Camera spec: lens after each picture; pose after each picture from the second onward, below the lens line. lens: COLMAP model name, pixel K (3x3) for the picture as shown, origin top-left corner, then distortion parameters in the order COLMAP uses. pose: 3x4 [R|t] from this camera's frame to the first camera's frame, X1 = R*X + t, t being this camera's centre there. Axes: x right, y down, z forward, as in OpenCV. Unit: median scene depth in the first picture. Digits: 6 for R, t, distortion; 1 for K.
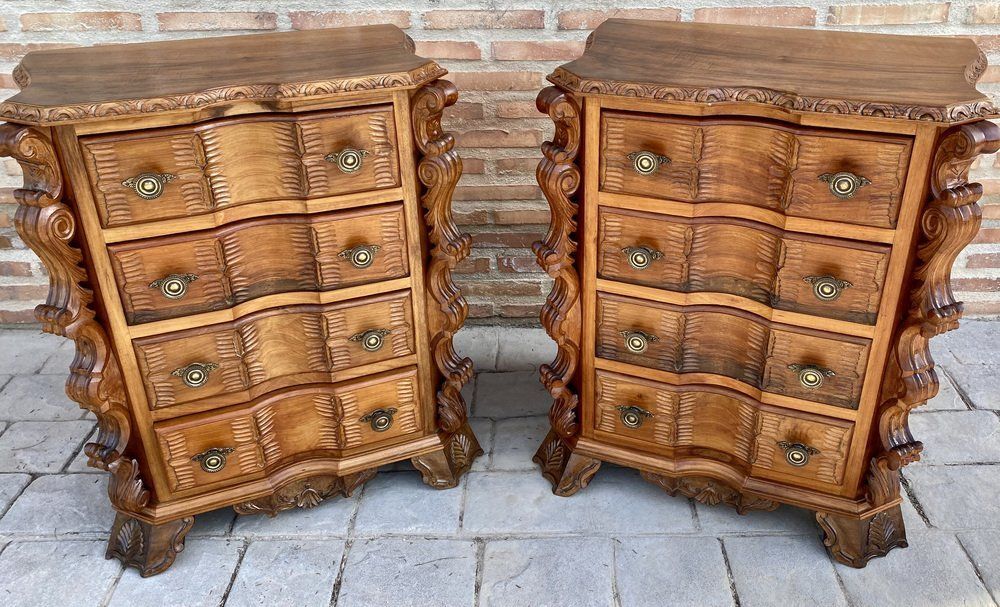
lens RADIAL K [[821.5, 0, 540.0], [0, 821.5, 256.0], [0, 0, 1]] dist [0.068440, -0.123306]
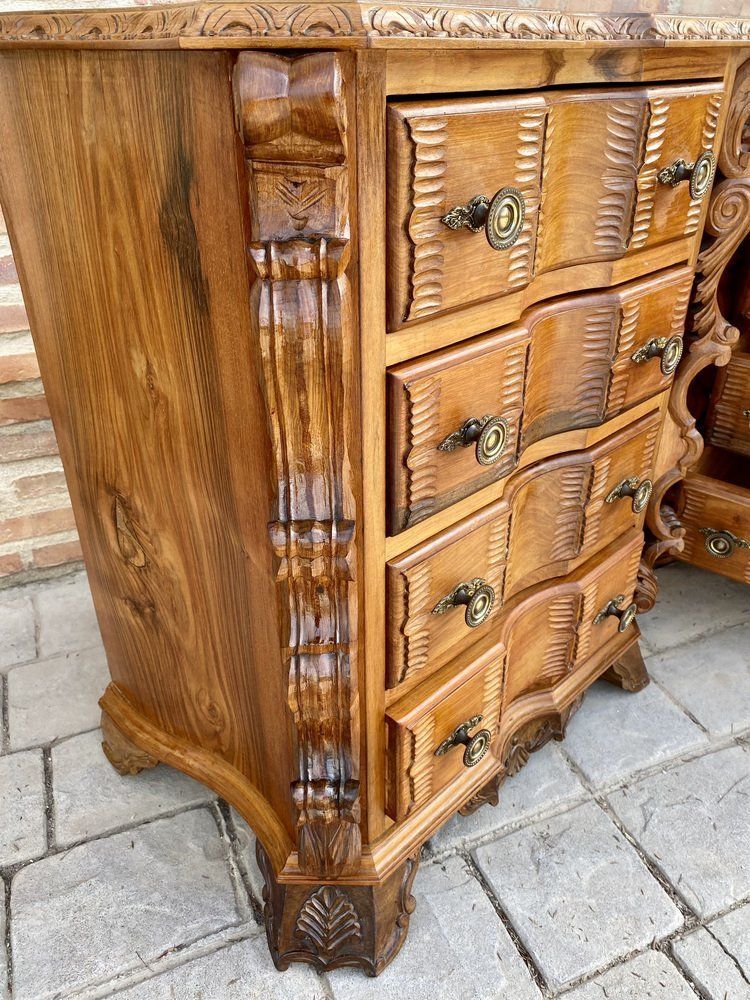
lens RADIAL K [[767.8, 0, 375.0], [0, 767.8, 500.0], [0, 0, 1]] dist [0.002078, 0.003910]
pose [[0.920312, -0.193059, 0.340227, -0.603809], [0.169833, 0.980679, 0.097082, 0.013791], [-0.352396, -0.031564, 0.935318, 0.519245]]
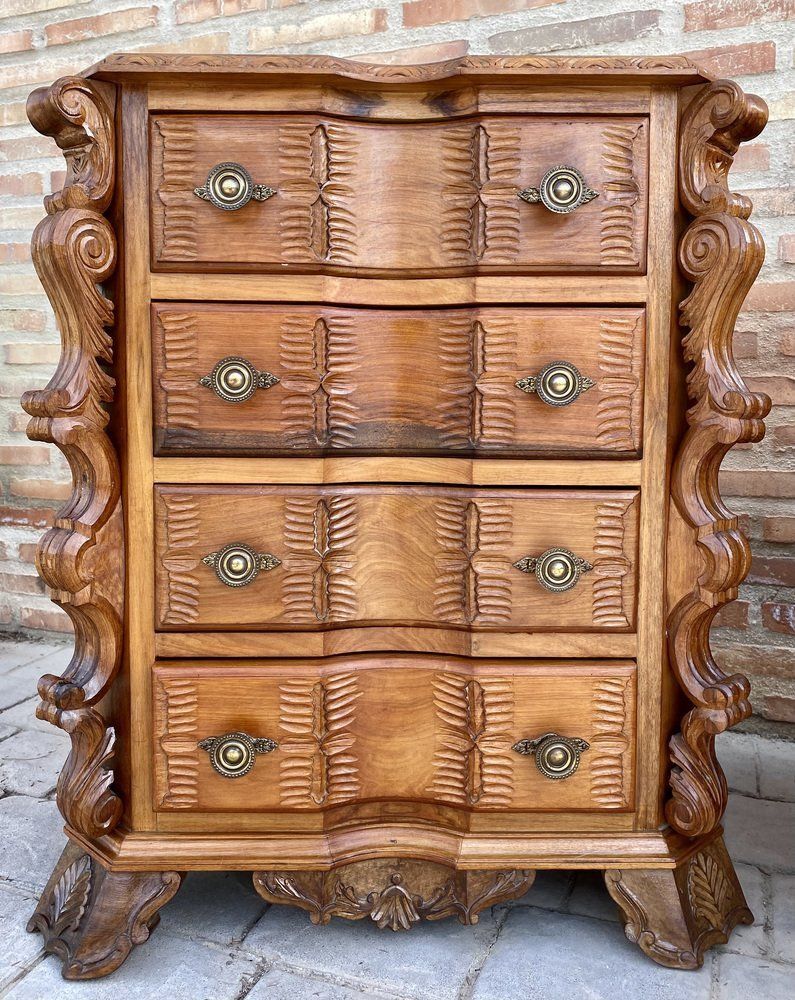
lens RADIAL K [[852.7, 0, 414.0], [0, 852.7, 461.7], [0, 0, 1]] dist [0.096201, -0.171606]
pose [[0.933977, 0.037898, -0.355318, -0.101060], [-0.170654, 0.920942, -0.350348, 0.246667], [0.313950, 0.387853, 0.866606, 0.489171]]
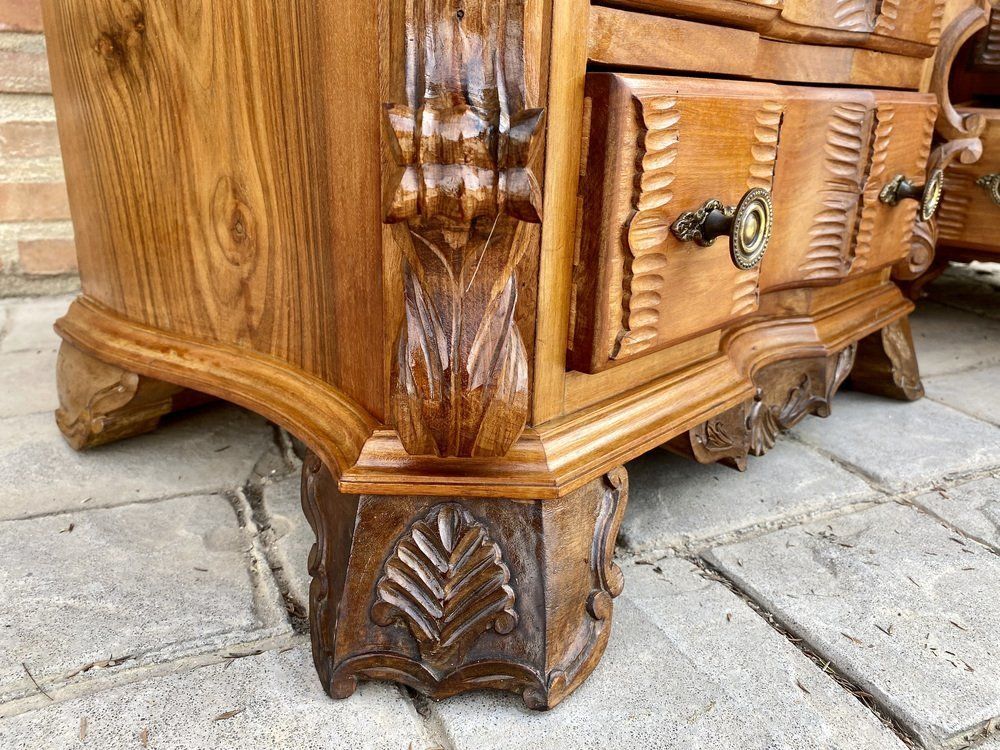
lens RADIAL K [[776.3, 0, 492.6], [0, 776.3, 371.4], [0, 0, 1]] dist [-0.001744, 0.000197]
pose [[0.911706, -0.102358, 0.397888, -0.587072], [0.146266, 0.985880, -0.081528, 0.304966], [-0.383925, 0.132528, 0.913804, 0.780093]]
